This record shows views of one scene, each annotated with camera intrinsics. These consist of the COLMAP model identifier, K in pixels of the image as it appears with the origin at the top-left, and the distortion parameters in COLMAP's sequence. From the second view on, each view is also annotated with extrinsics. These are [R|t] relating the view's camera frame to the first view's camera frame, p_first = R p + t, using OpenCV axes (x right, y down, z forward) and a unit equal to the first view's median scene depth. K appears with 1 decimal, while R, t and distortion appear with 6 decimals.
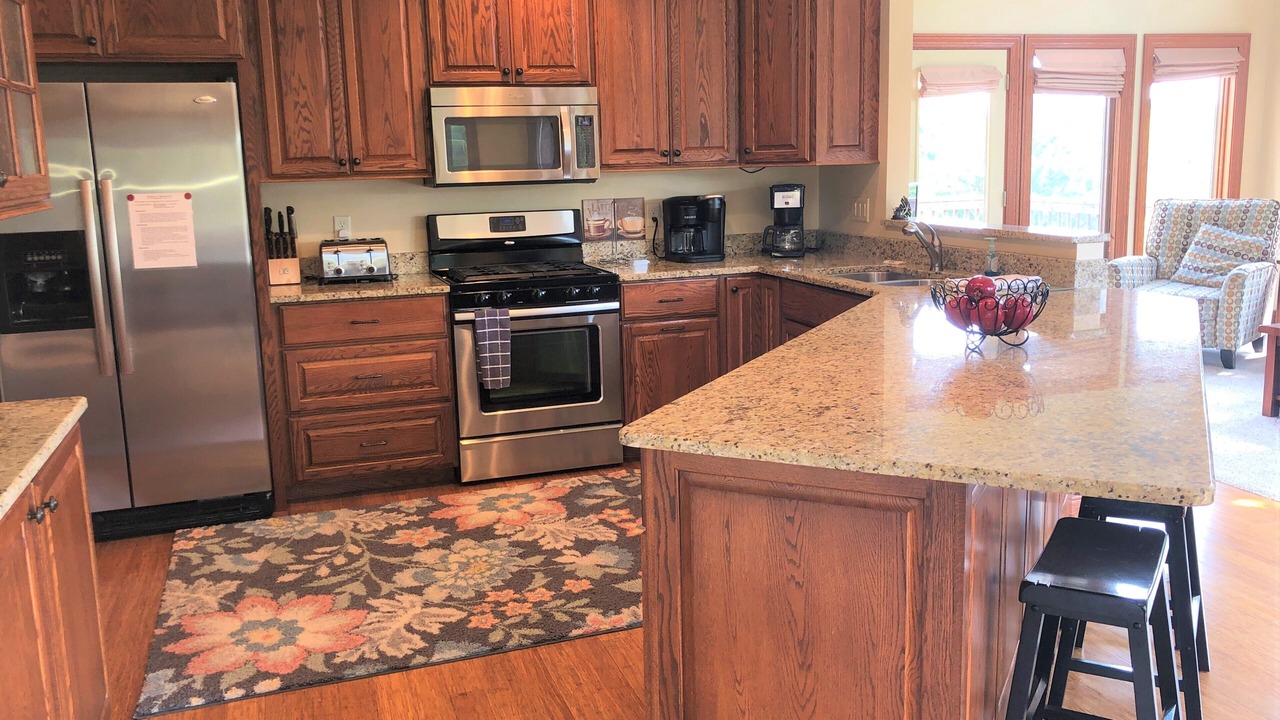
lens RADIAL K [[1056.1, 0, 652.2], [0, 1056.1, 362.4], [0, 0, 1]] dist [0.103562, -0.197267]
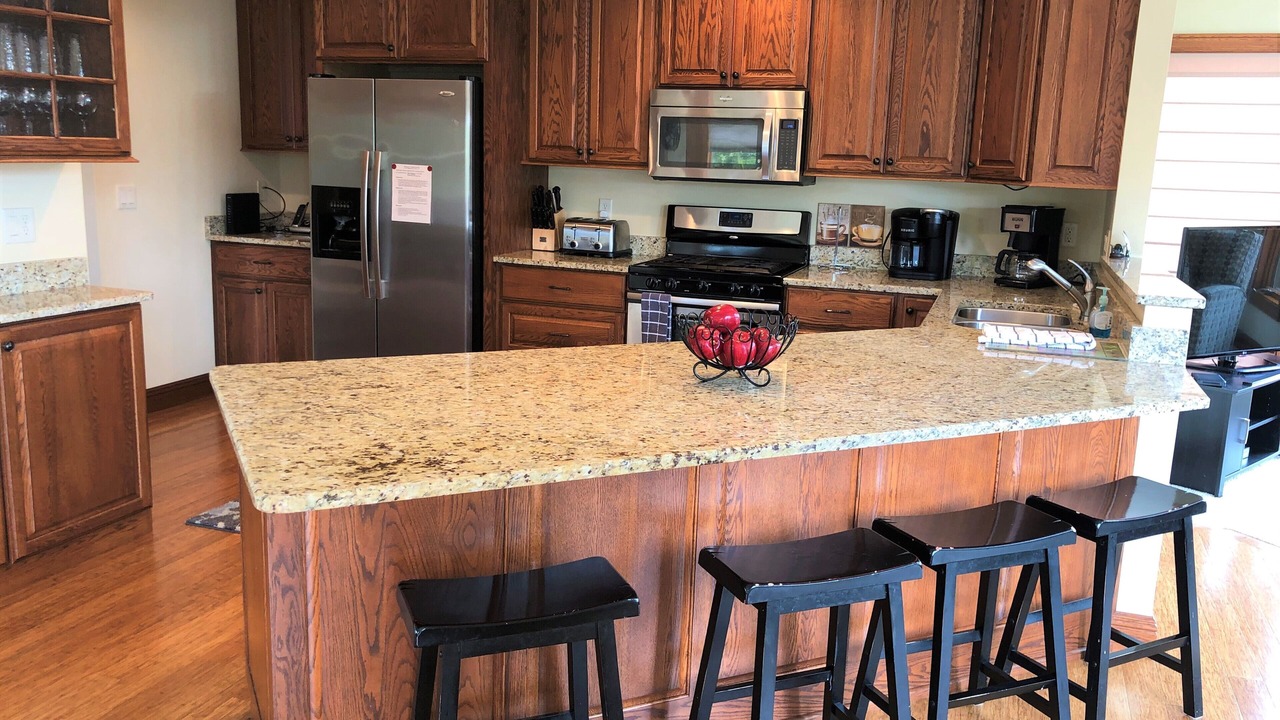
lens RADIAL K [[1056.1, 0, 652.2], [0, 1056.1, 362.4], [0, 0, 1]] dist [0.103562, -0.197267]
pose [[0.794266, 0.175764, -0.581592, 0.457124], [-0.174723, 0.982883, 0.058424, -0.039688], [0.581906, 0.055213, 0.811380, 0.110248]]
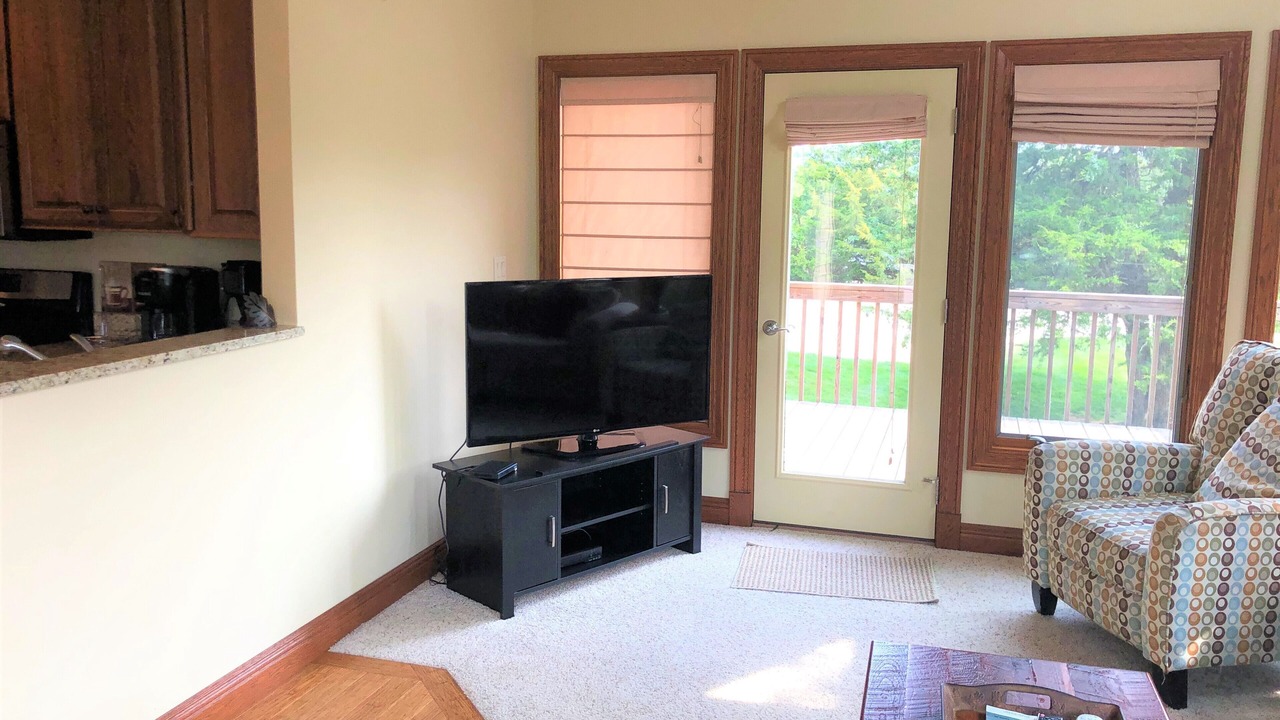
lens RADIAL K [[1068.5, 0, 640.0], [0, 1068.5, 360.0], [0, 0, 1]] dist [0.100500, -0.172791]
pose [[0.810051, 0.123314, -0.573246, 0.822463], [-0.147619, 0.989036, 0.004156, -0.155735], [0.567473, 0.081256, 0.819373, 0.609385]]
